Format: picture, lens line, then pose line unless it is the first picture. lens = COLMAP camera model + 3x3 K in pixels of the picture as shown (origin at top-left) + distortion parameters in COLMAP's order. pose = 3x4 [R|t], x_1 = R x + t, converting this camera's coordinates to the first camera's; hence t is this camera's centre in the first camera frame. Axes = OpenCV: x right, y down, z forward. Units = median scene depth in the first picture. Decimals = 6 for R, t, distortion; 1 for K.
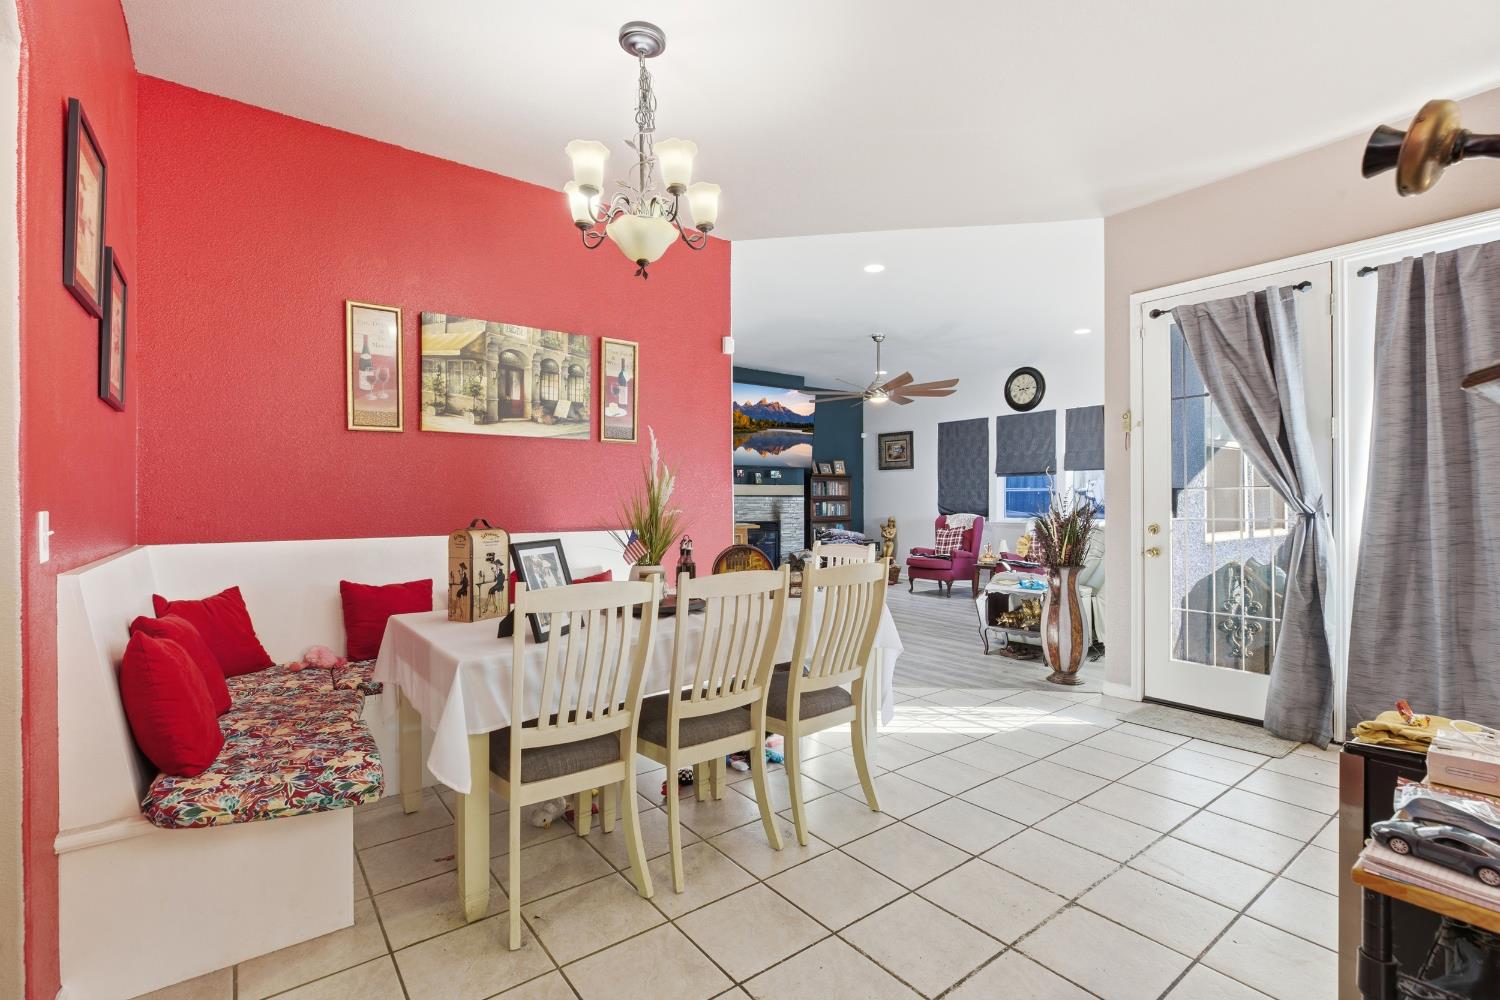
lens RADIAL K [[681.6, 0, 750.0], [0, 681.6, 500.0], [0, 0, 1]] dist [0.000281, -0.000312]
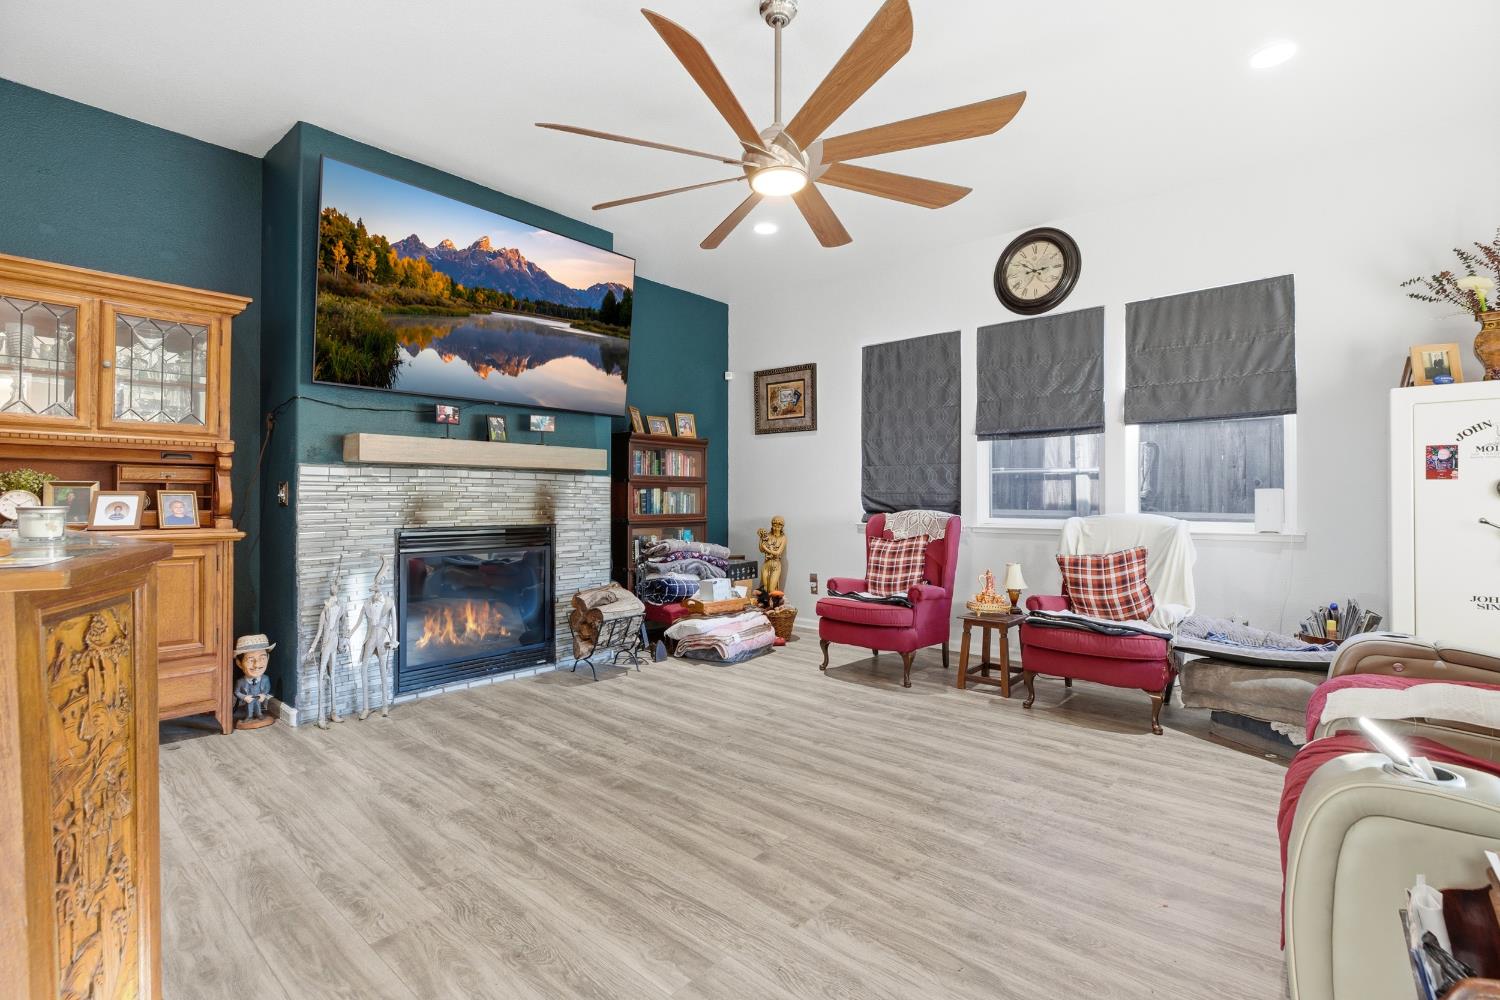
lens RADIAL K [[681.6, 0, 750.0], [0, 681.6, 500.0], [0, 0, 1]] dist [0.000281, -0.000312]
pose [[0.978990, 0.005831, 0.203824, 0.078815], [-0.005631, 0.999983, -0.001561, 0.013540], [-0.203829, 0.000381, 0.979006, 0.505812]]
